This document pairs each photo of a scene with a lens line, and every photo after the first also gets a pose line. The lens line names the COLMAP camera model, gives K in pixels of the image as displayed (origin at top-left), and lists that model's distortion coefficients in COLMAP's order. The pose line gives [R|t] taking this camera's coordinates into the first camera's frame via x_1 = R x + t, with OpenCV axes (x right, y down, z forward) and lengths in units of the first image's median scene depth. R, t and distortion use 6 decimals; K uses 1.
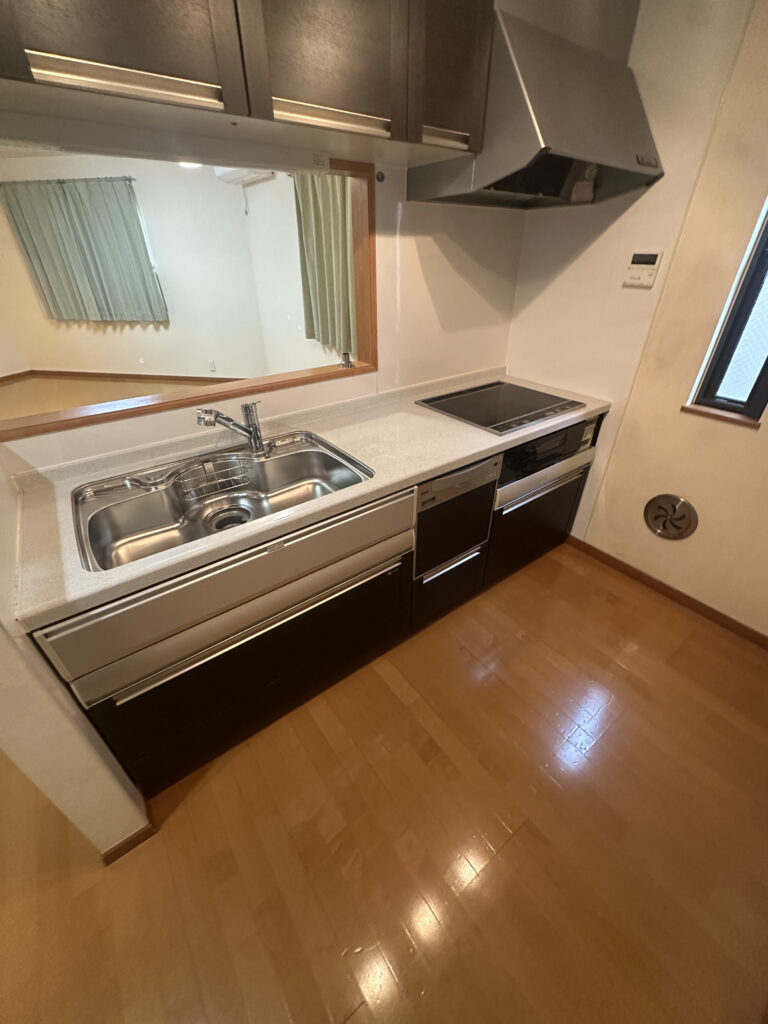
lens RADIAL K [[411.6, 0, 387.1], [0, 411.6, 512.0], [0, 0, 1]] dist [-0.000263, -0.000085]
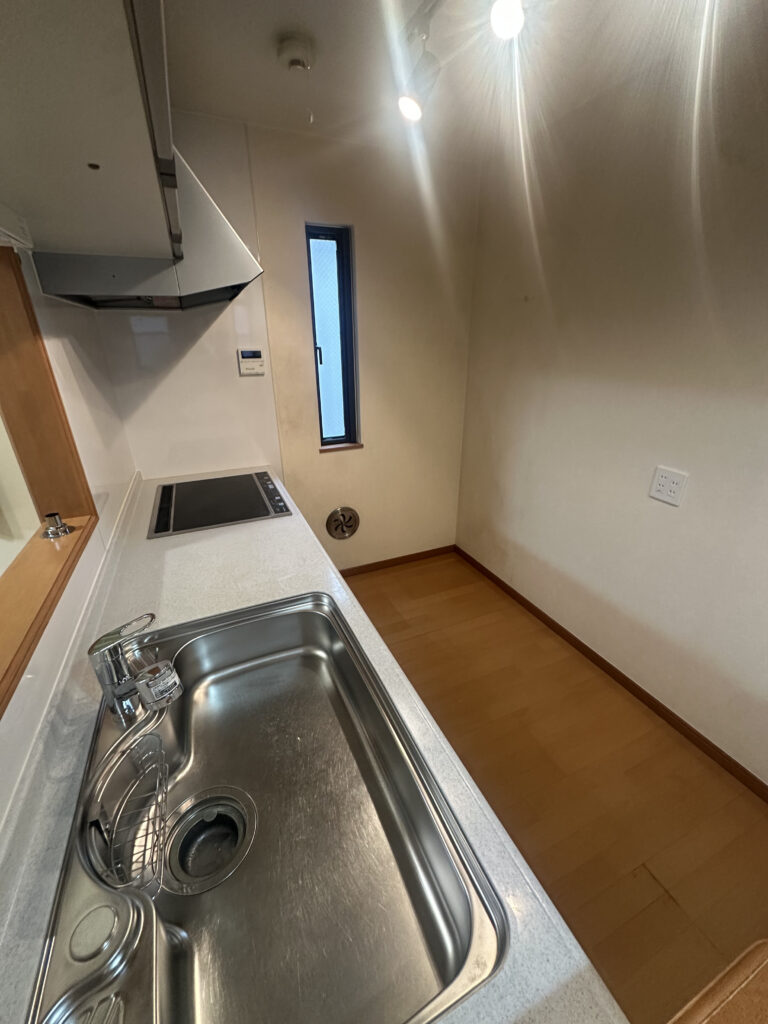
lens RADIAL K [[411.6, 0, 384.8], [0, 411.6, 512.0], [0, 0, 1]] dist [-0.000263, -0.000085]
pose [[0.226625, -0.384480, 0.894883, -0.548011], [0.529876, 0.819593, 0.217943, -0.268502], [-0.817235, 0.424786, 0.389467, 0.370529]]
